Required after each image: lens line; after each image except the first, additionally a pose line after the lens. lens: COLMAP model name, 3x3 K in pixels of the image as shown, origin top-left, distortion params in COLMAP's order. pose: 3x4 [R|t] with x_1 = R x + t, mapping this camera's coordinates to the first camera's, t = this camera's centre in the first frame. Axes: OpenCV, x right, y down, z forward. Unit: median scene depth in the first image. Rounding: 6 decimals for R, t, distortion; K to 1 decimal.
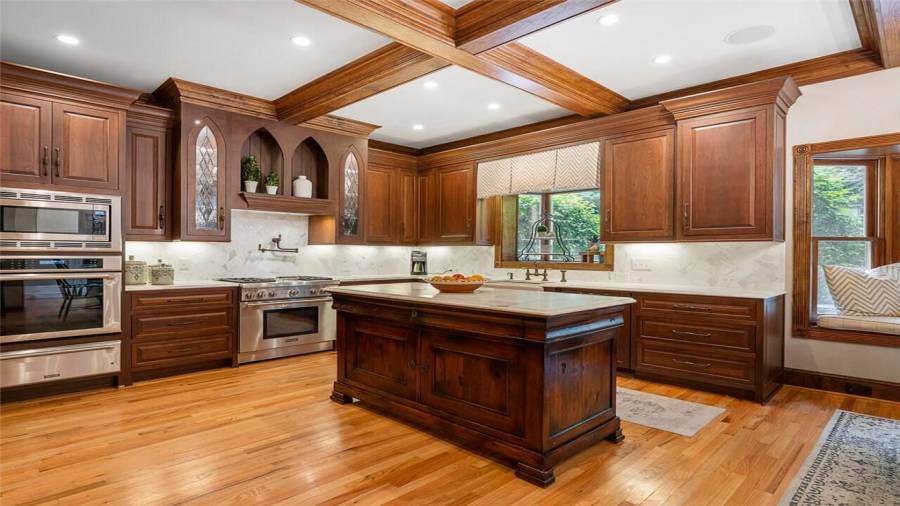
lens RADIAL K [[478.3, 0, 452.6], [0, 478.3, 257.5], [0, 0, 1]] dist [-0.001290, 0.000241]
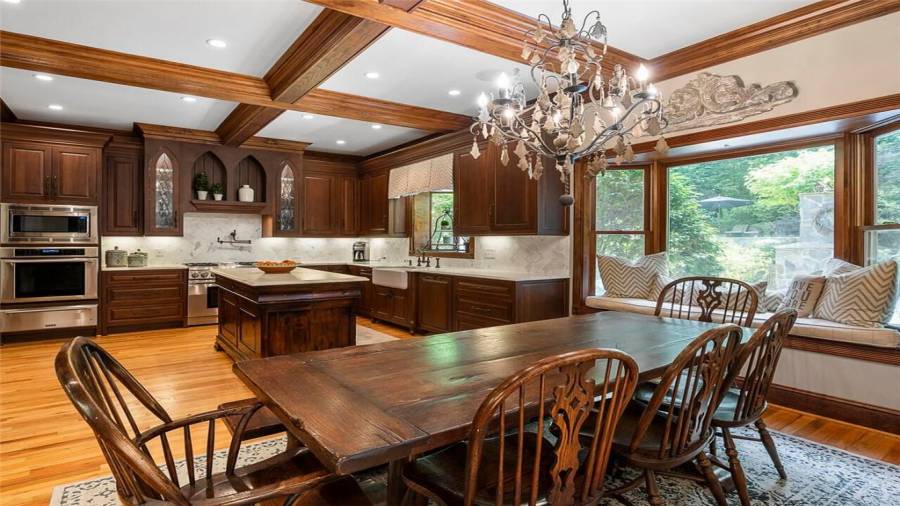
lens RADIAL K [[478.3, 0, 446.7], [0, 478.3, 244.6], [0, 0, 1]] dist [-0.001290, 0.000241]
pose [[0.982380, -0.000746, -0.186891, 0.525318], [0.000414, 0.999998, -0.001812, -0.005802], [0.186892, 0.001702, 0.982379, -0.201915]]
